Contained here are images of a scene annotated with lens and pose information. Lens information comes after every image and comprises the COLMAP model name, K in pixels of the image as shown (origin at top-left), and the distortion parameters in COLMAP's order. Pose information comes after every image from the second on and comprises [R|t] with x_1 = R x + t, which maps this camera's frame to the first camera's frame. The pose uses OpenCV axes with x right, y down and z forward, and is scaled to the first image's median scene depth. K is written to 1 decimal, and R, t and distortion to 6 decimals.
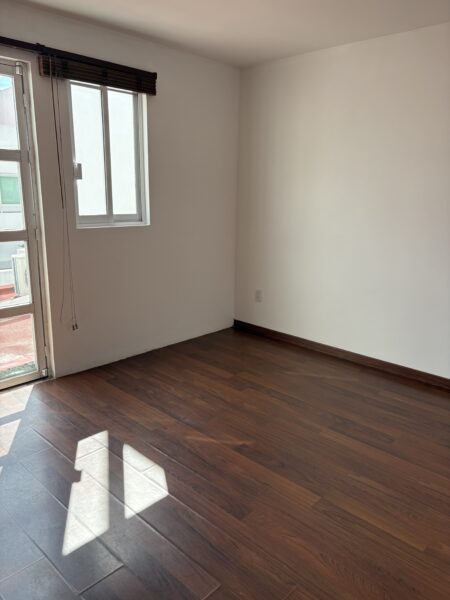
lens RADIAL K [[457.5, 0, 225.0], [0, 457.5, 300.0], [0, 0, 1]] dist [0.001590, 0.000549]
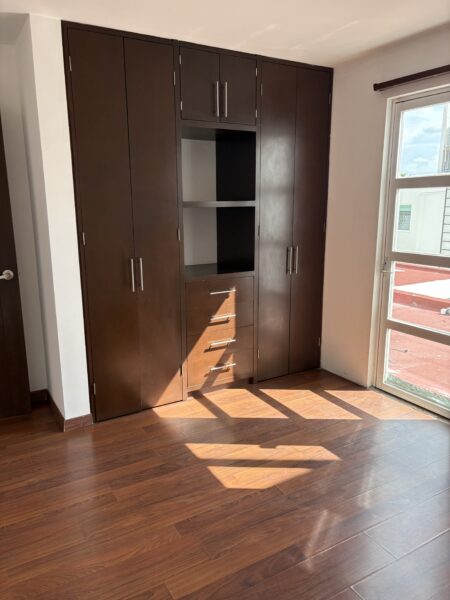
lens RADIAL K [[457.5, 0, 225.0], [0, 457.5, 300.0], [0, 0, 1]] dist [0.001590, 0.000549]
pose [[-0.274499, 0.192300, -0.942163, 0.753177], [-0.228337, 0.938740, 0.258127, -0.263665], [0.934084, 0.285986, -0.213774, 0.981954]]
